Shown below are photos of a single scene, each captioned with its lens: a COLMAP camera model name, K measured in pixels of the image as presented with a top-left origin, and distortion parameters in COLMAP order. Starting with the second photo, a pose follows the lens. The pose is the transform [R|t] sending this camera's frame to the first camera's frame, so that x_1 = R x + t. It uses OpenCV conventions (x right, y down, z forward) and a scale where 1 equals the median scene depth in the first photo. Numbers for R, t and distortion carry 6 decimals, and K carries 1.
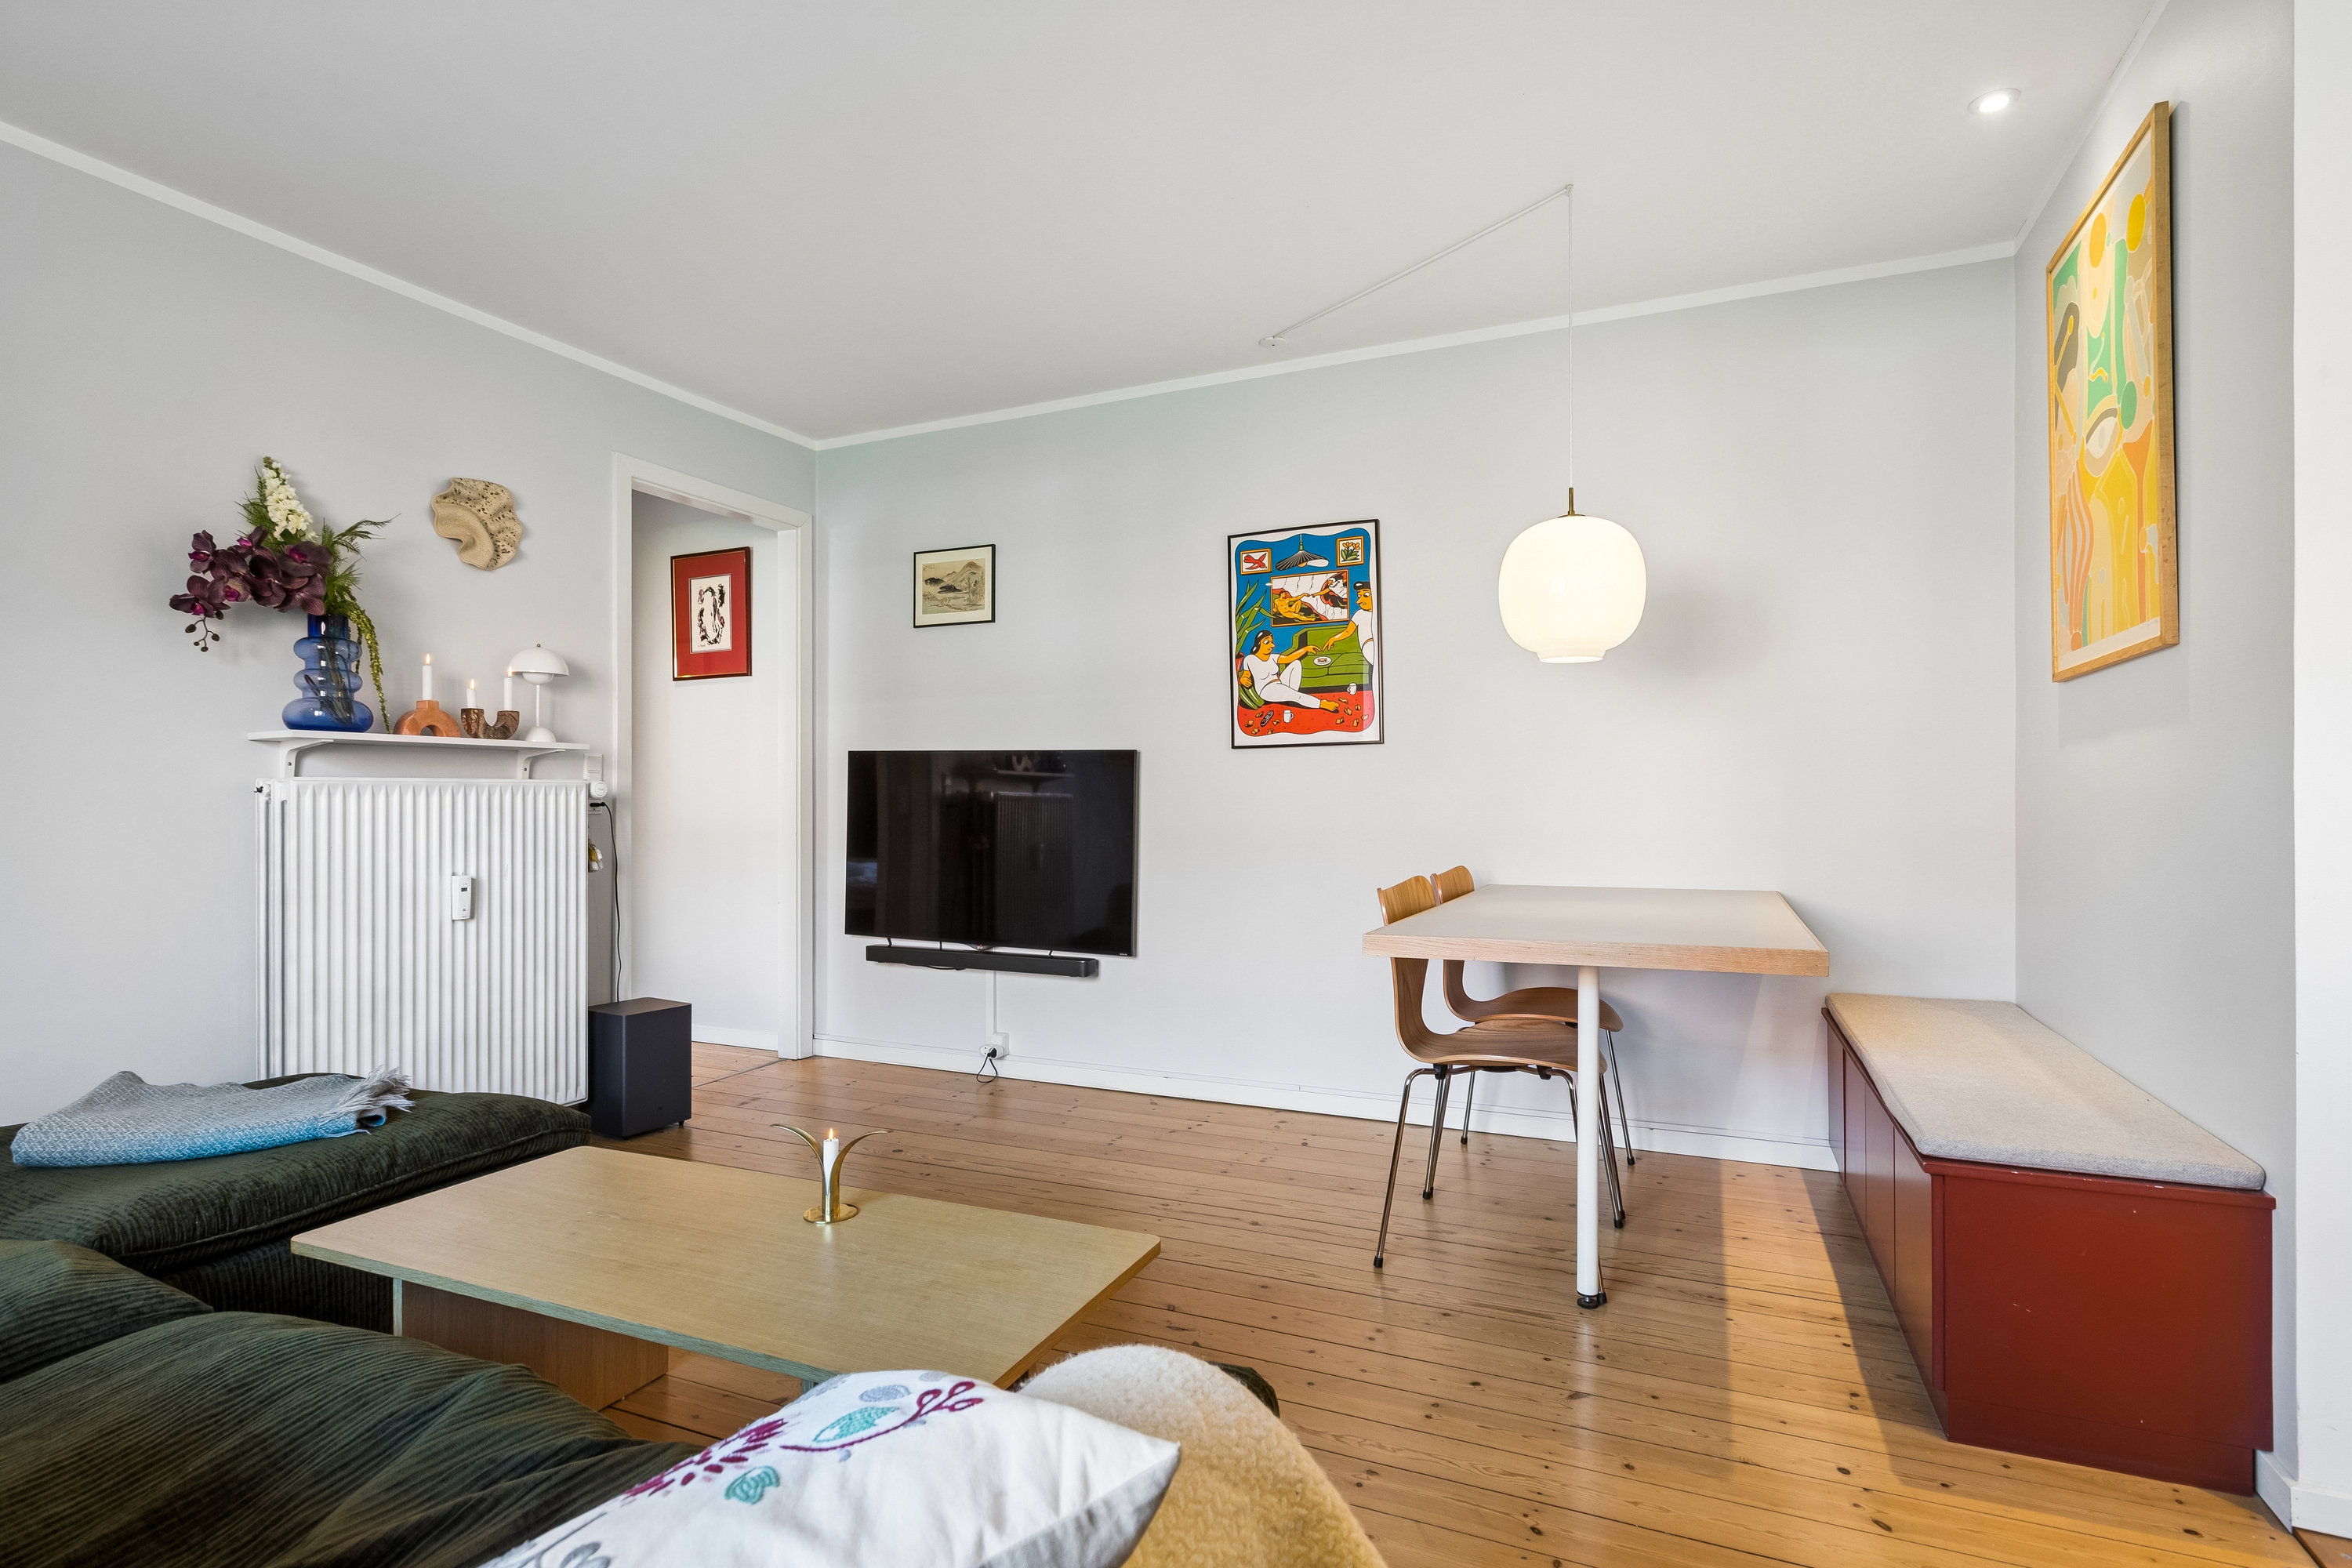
lens RADIAL K [[1154.2, 0, 1179.9], [0, 1154.2, 792.5], [0, 0, 1]] dist [-0.002570, 0.000655]
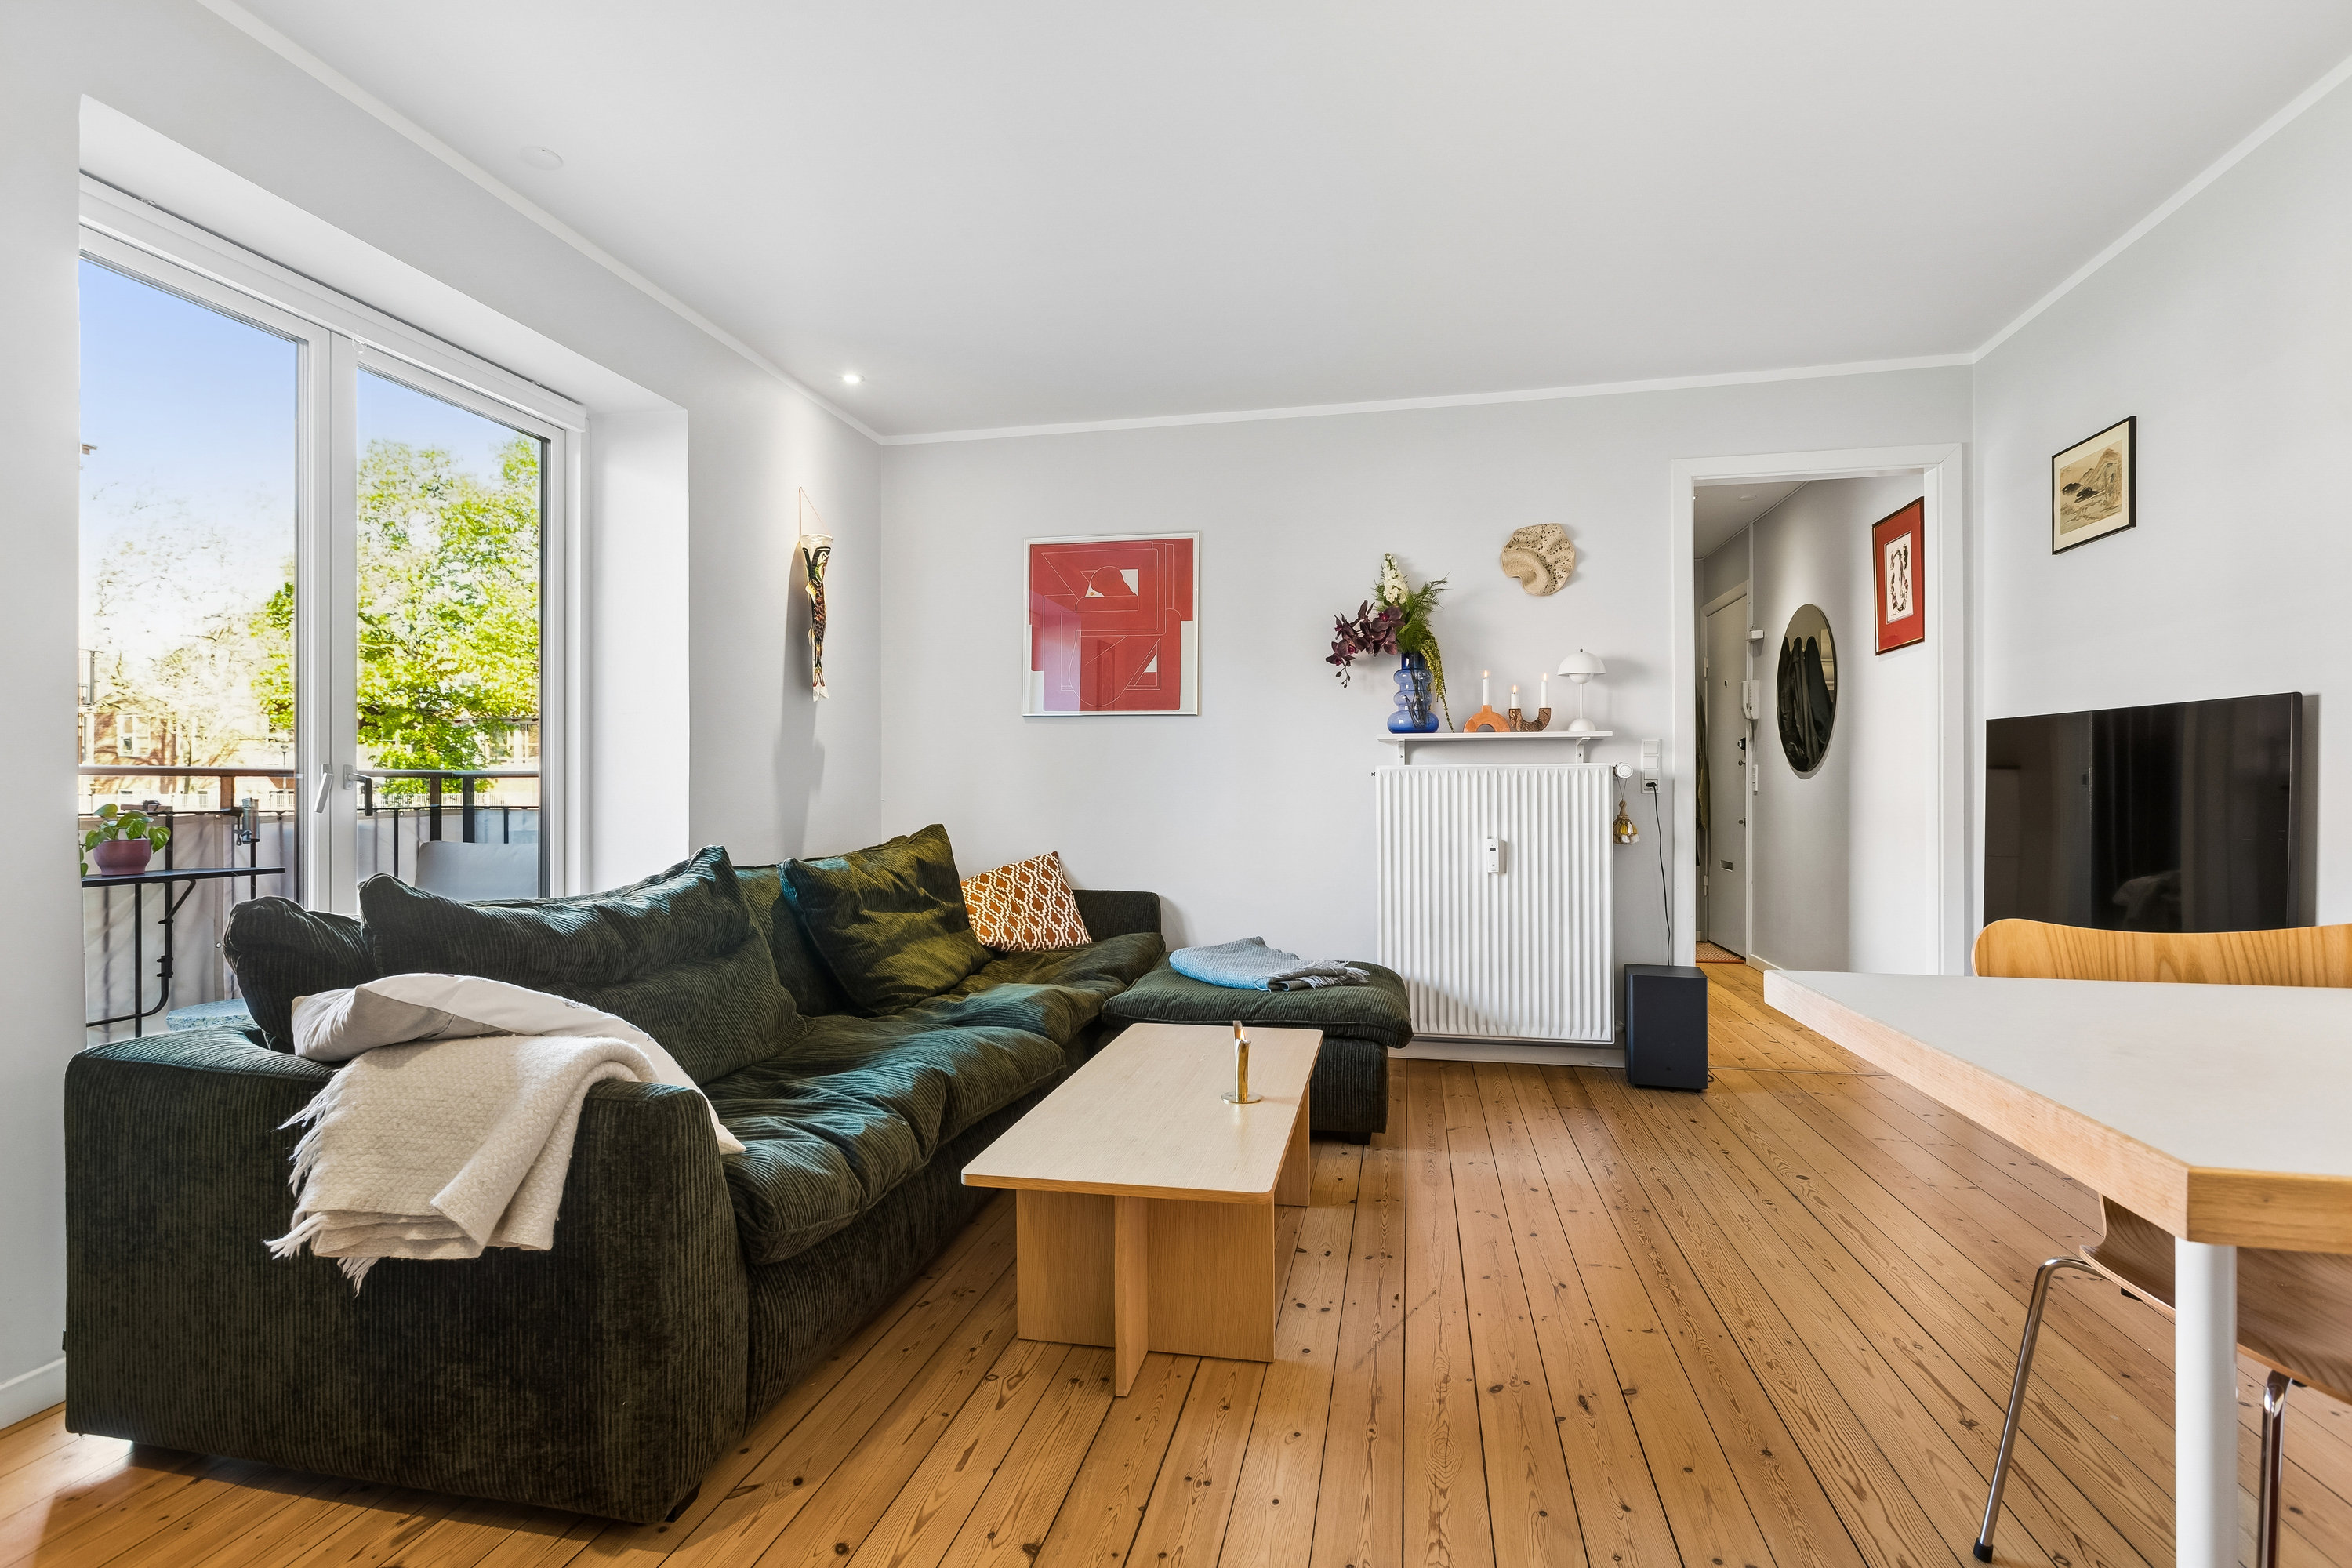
lens RADIAL K [[1104.4, 0, 1176.0], [0, 1104.4, 784.0], [0, 0, 1]] dist [-0.004338, 0.000101]
pose [[0.212774, -0.003395, -0.977096, 0.479939], [0.007233, 0.999972, -0.001899, 0.009456], [0.977075, -0.006663, 0.212793, 0.363076]]
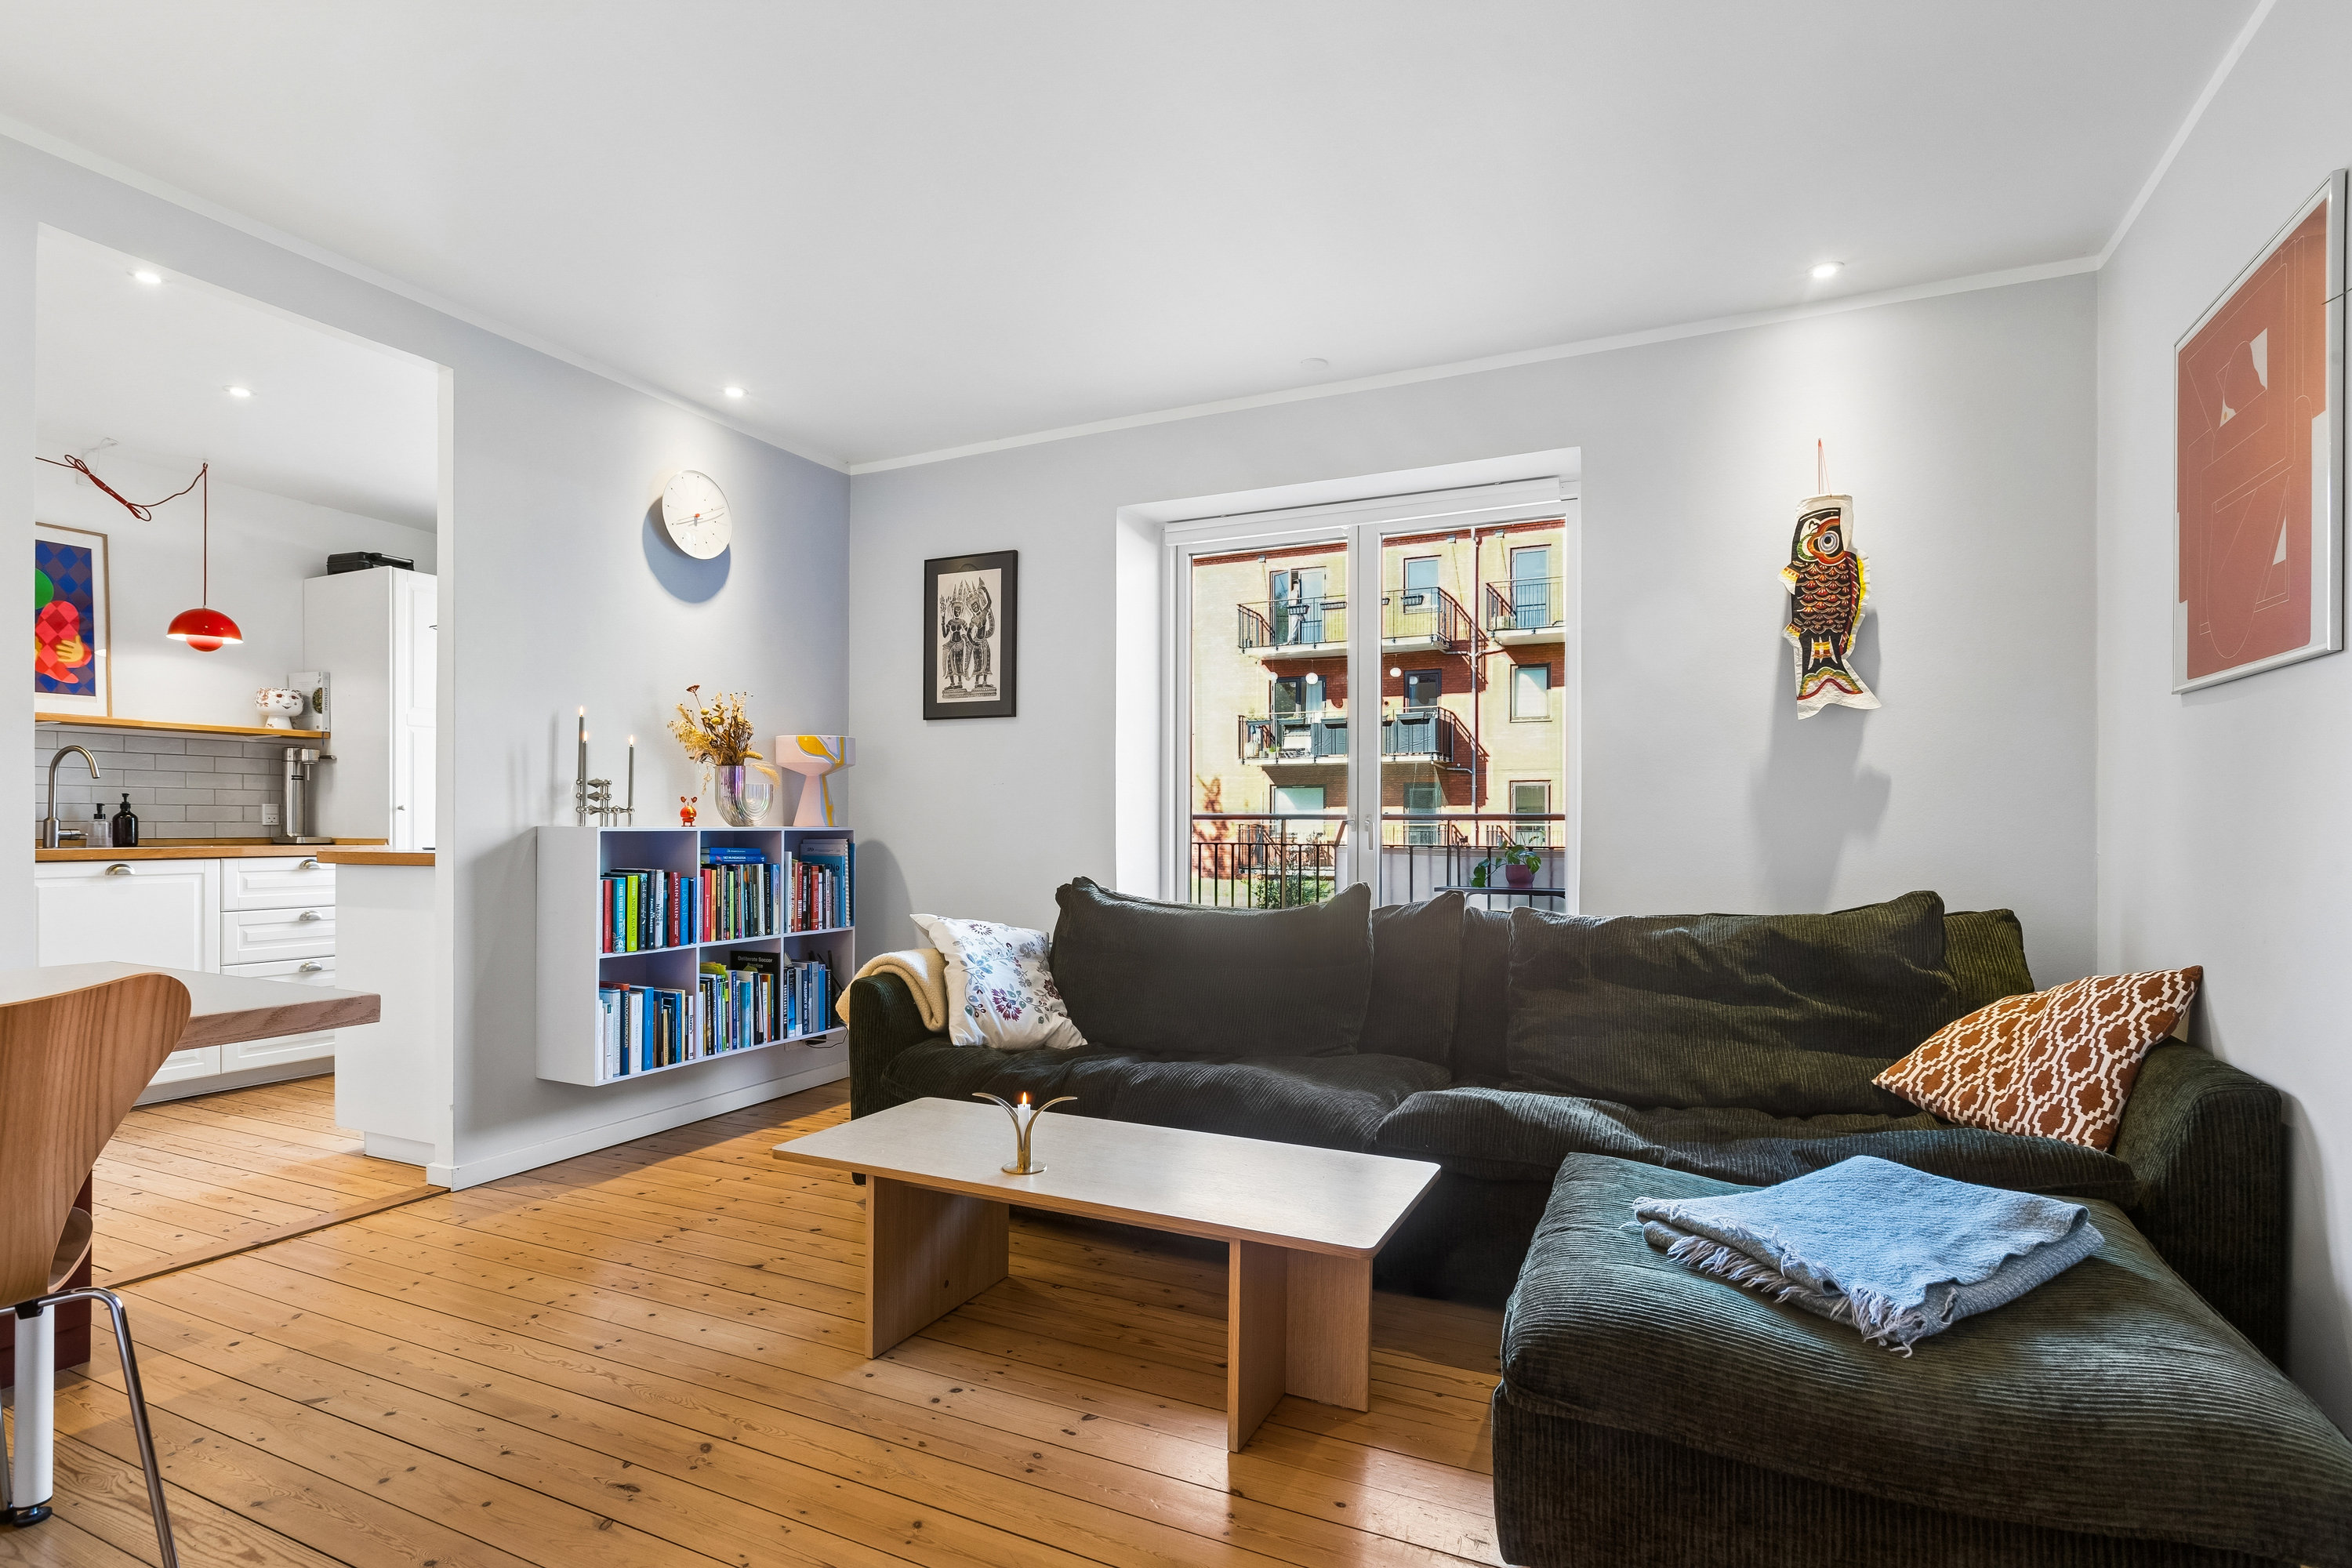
lens RADIAL K [[1166.3, 0, 1170.4], [0, 1166.3, 823.0], [0, 0, 1]] dist [-0.001798, 0.000215]
pose [[-0.999668, -0.002003, 0.025683, -0.264257], [-0.002140, 0.999984, -0.005314, 0.006945], [-0.025672, -0.005368, -0.999656, 1.199196]]
